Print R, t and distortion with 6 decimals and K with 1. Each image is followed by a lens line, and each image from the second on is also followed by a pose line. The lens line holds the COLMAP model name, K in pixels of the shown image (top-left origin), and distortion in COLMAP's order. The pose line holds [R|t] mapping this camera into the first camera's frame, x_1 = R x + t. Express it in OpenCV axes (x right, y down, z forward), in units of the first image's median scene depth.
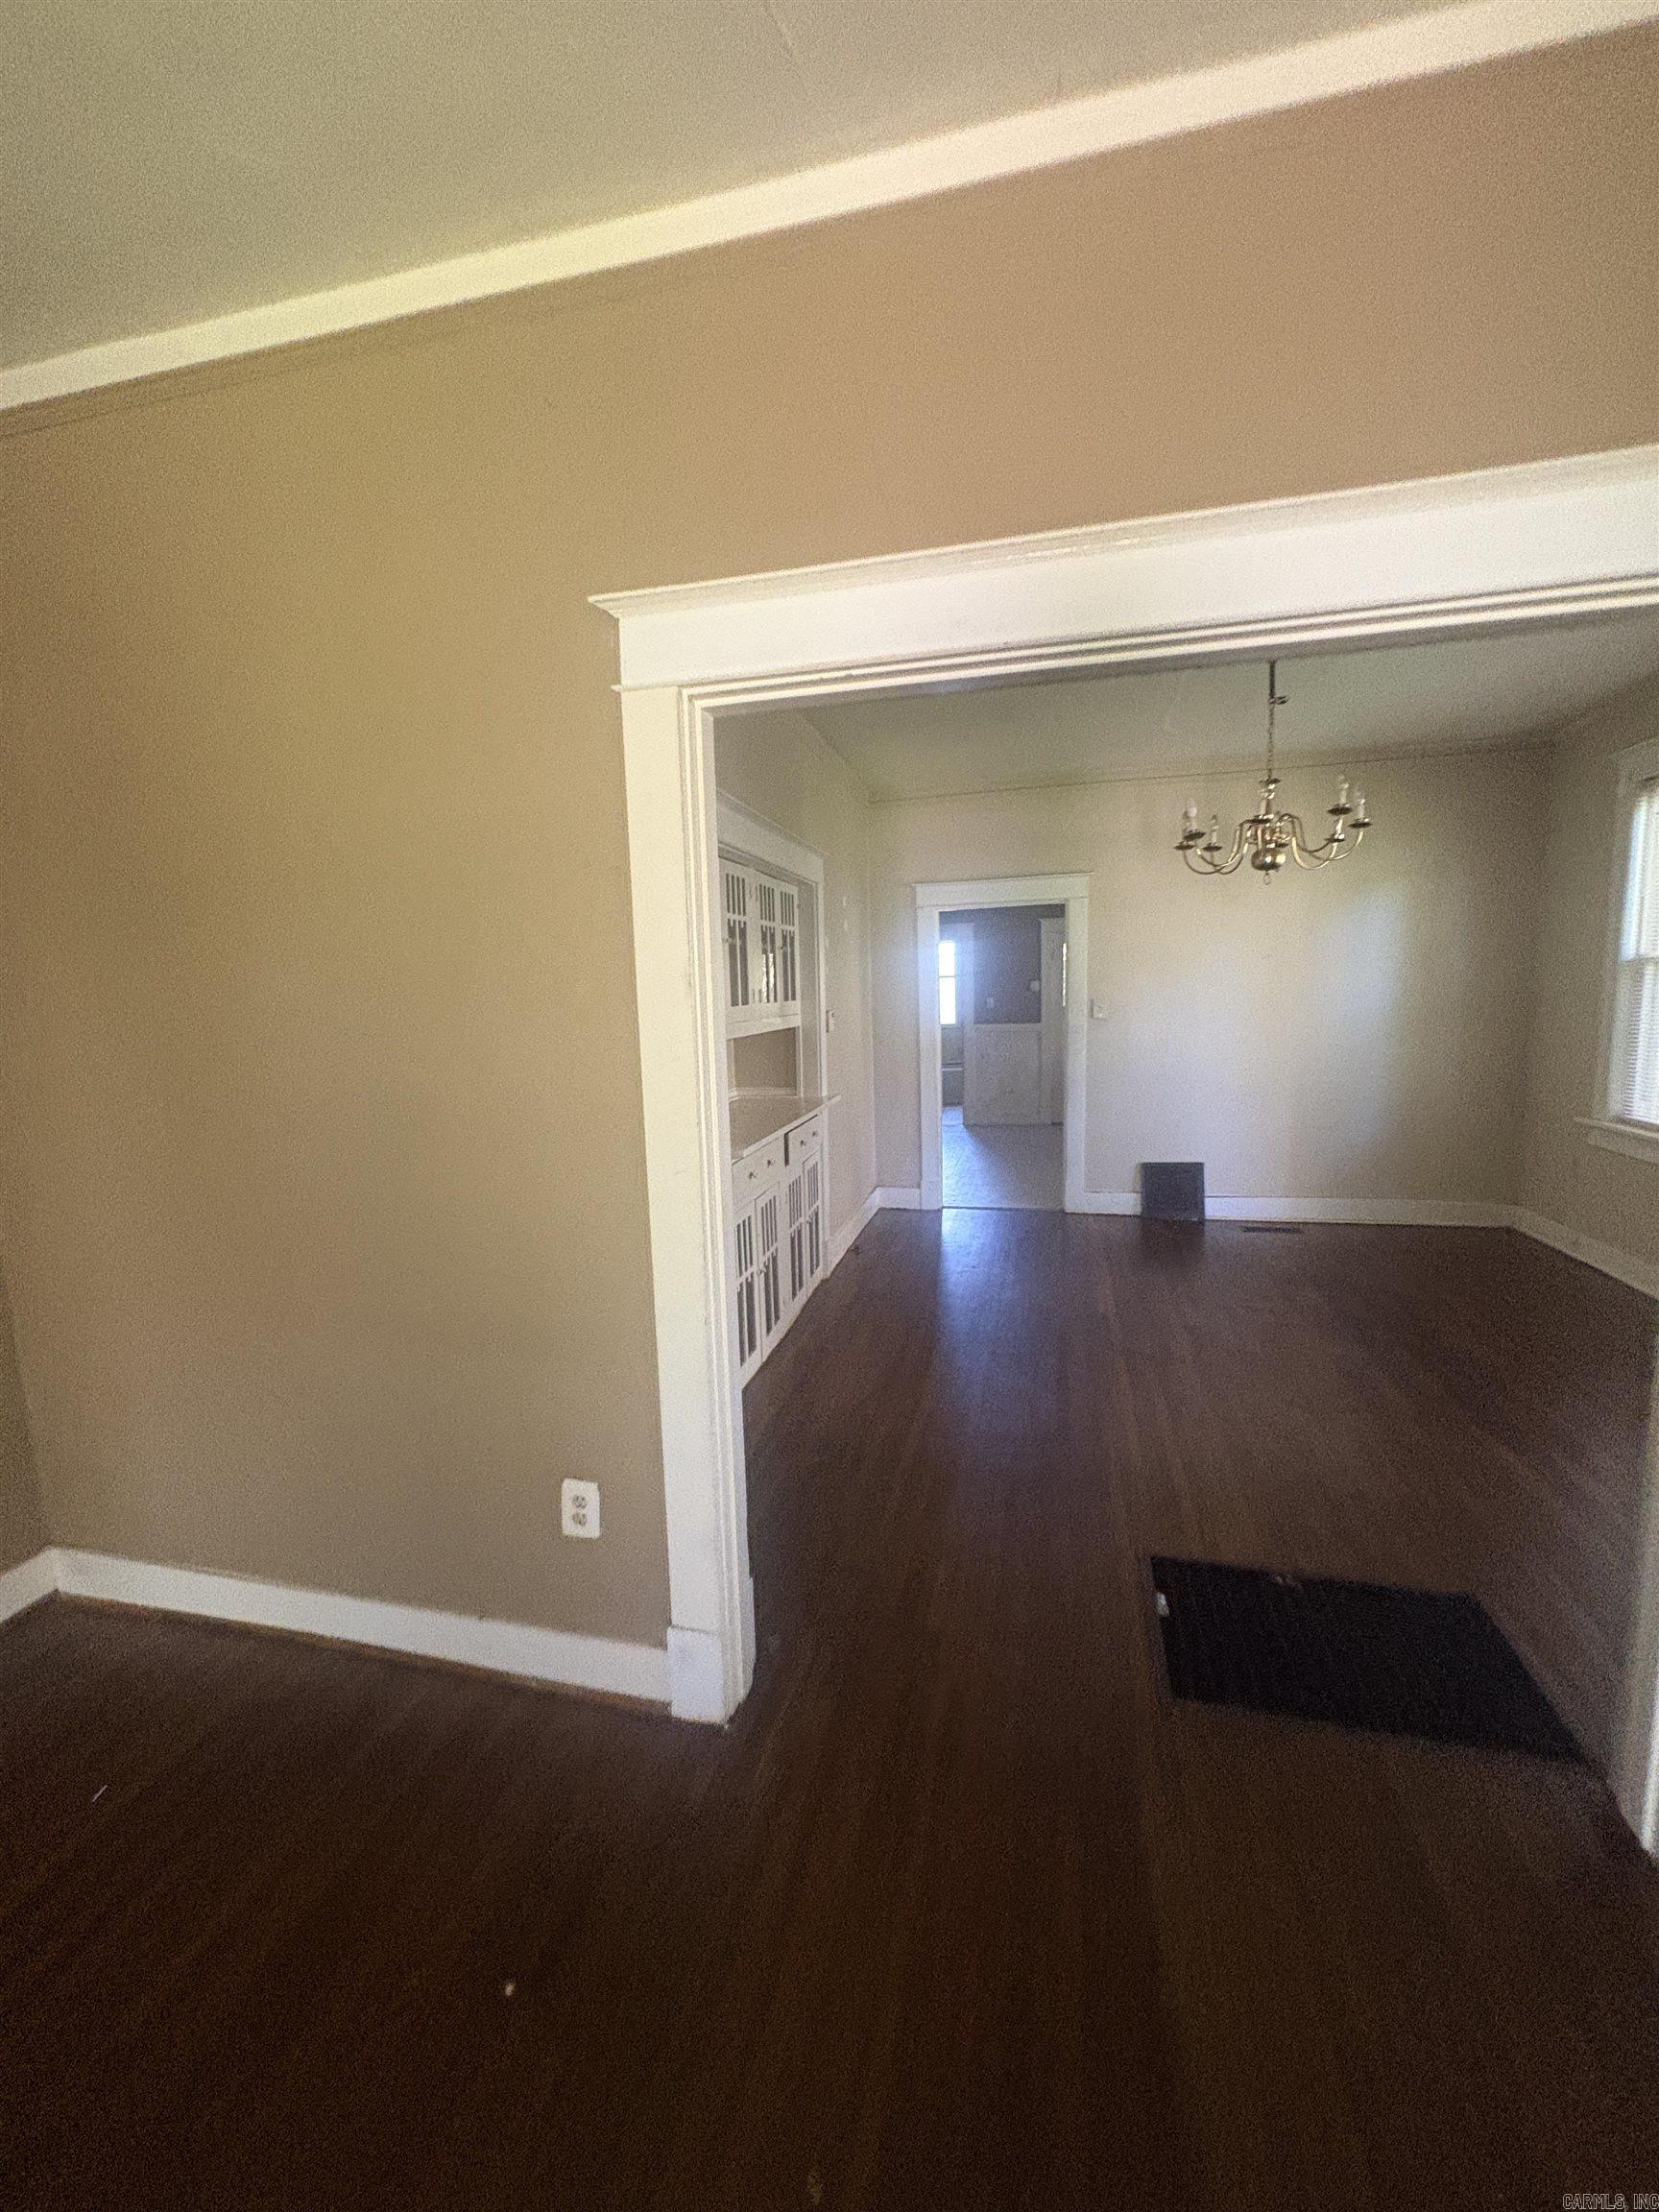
lens RADIAL K [[890.0, 0, 827.6], [0, 890.0, 1110.2], [0, 0, 1]] dist [0.002930, 0.000051]
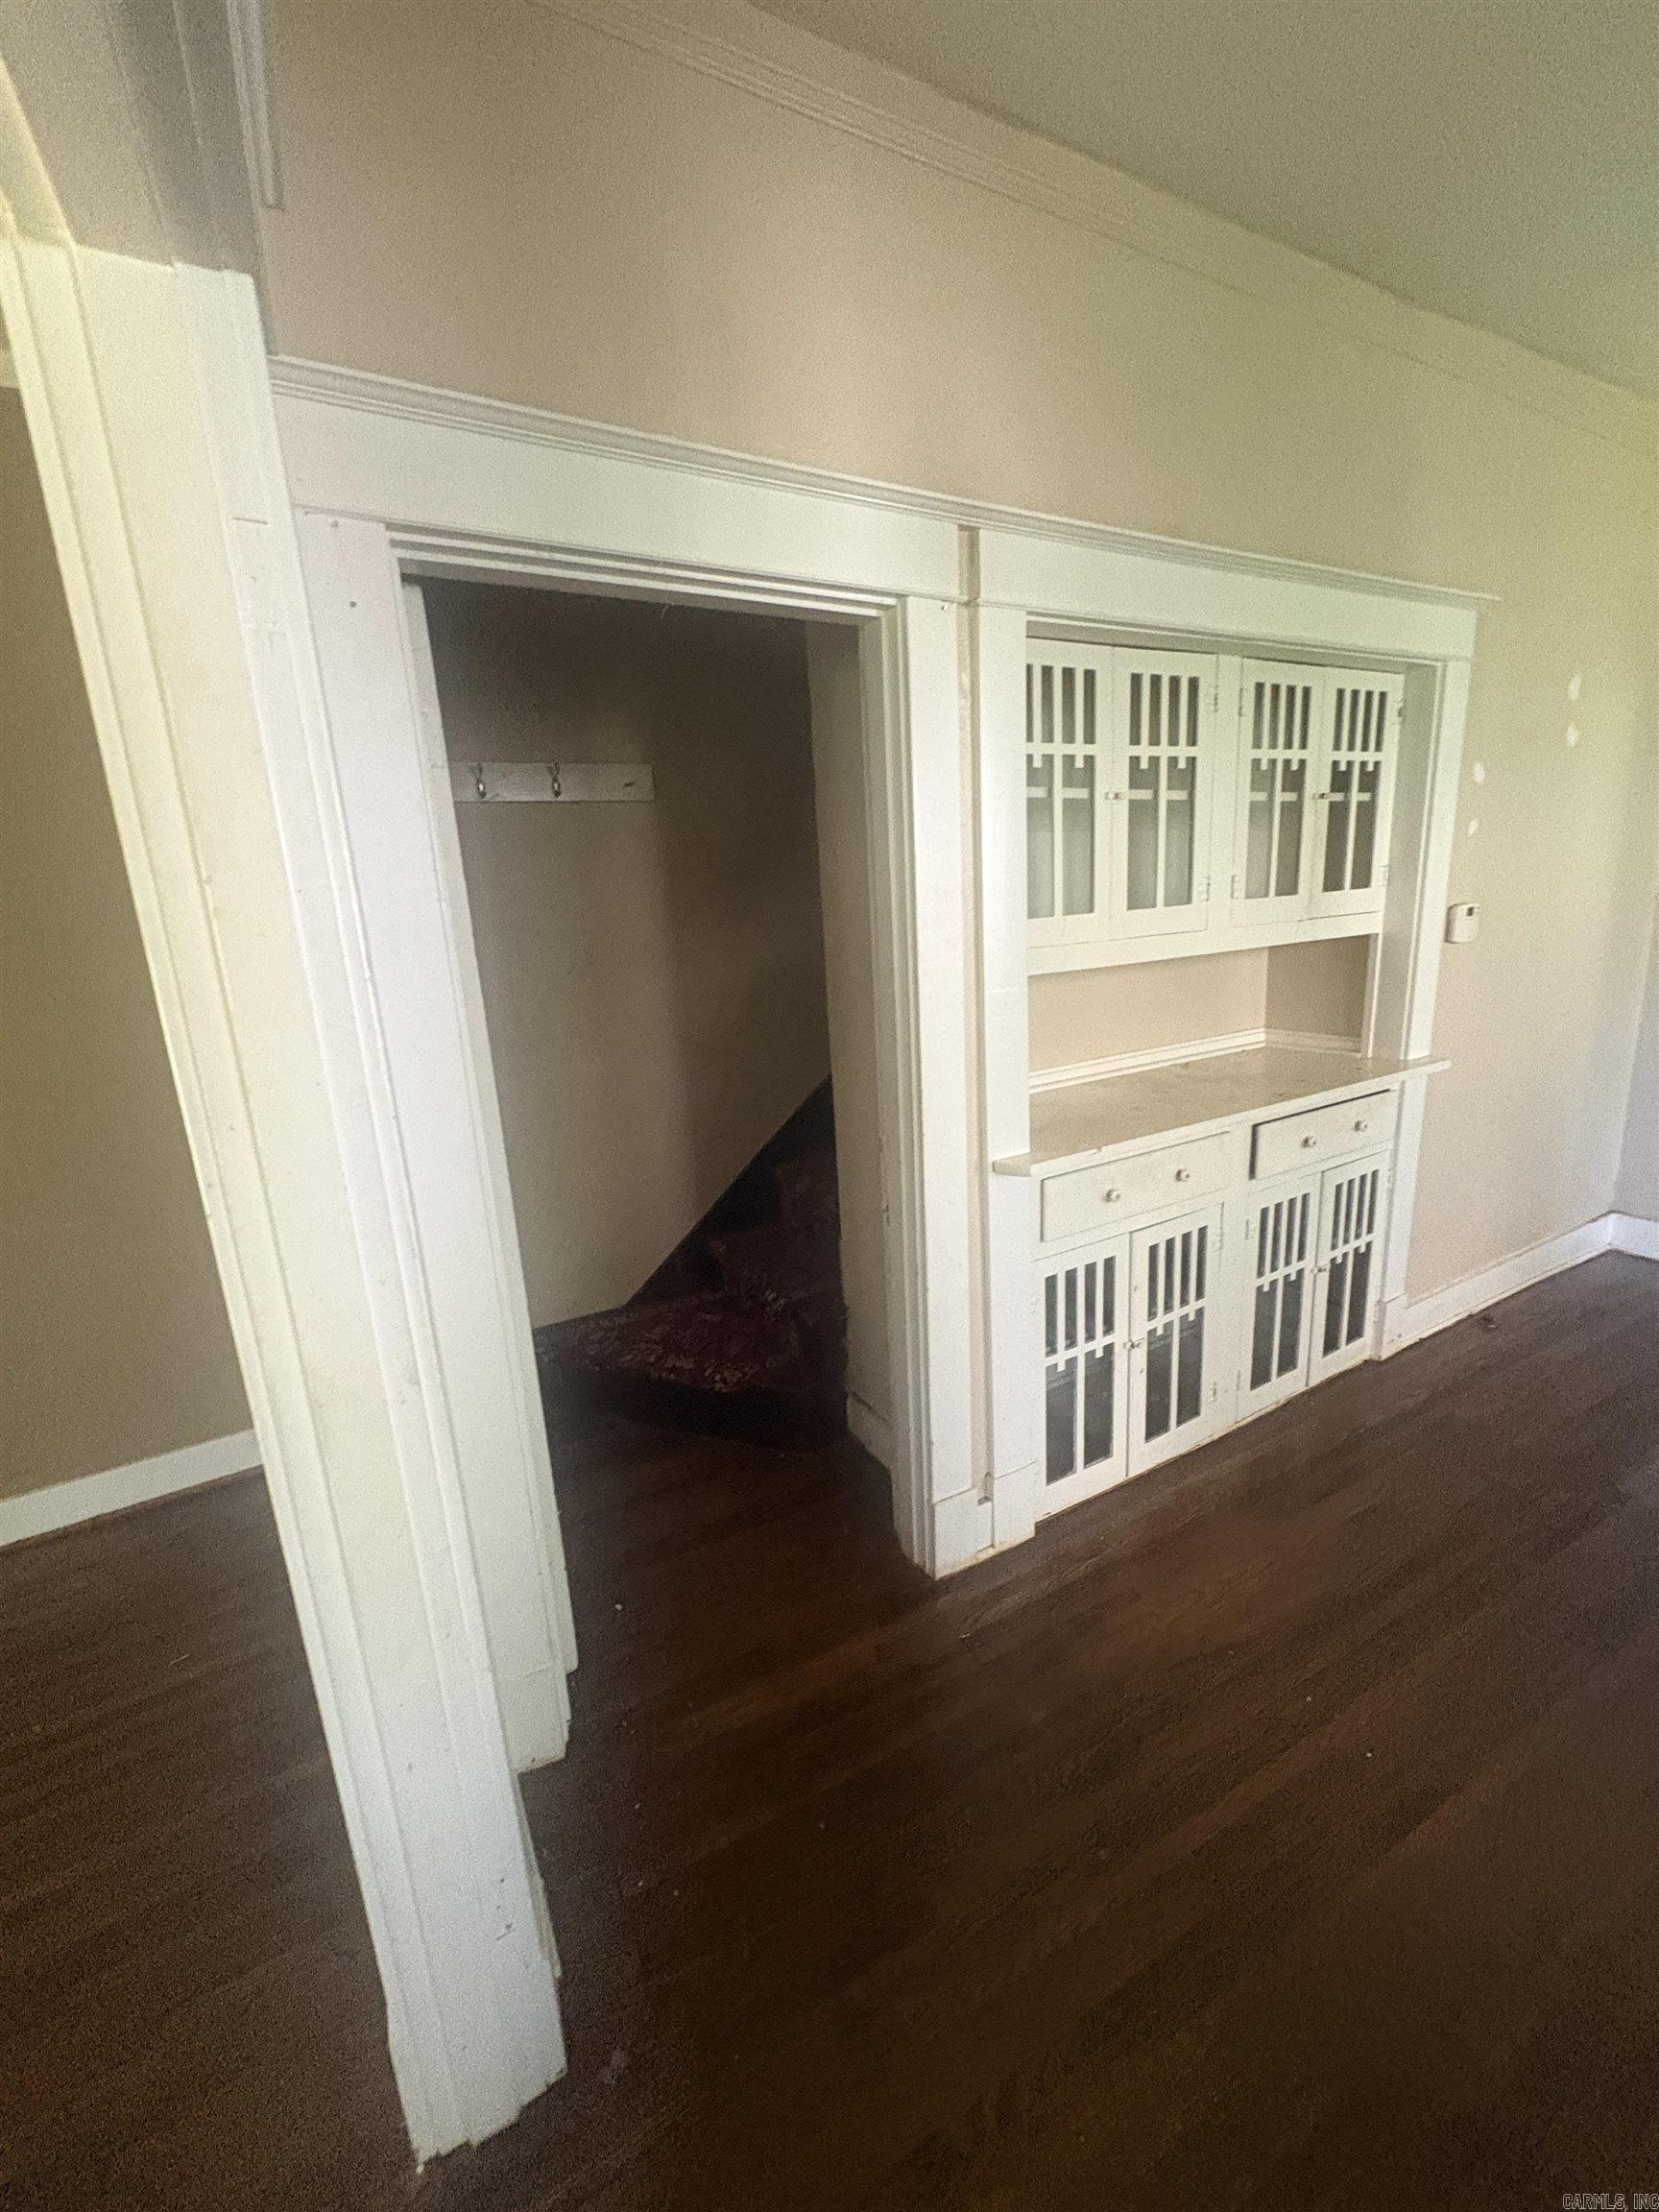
lens RADIAL K [[890.0, 0, 827.6], [0, 890.0, 1110.2], [0, 0, 1]] dist [0.002930, 0.000051]
pose [[0.670846, 0.158625, -0.724434, 0.163304], [-0.058325, 0.985116, 0.161695, -0.054238], [0.739300, -0.066220, 0.670112, 0.346438]]
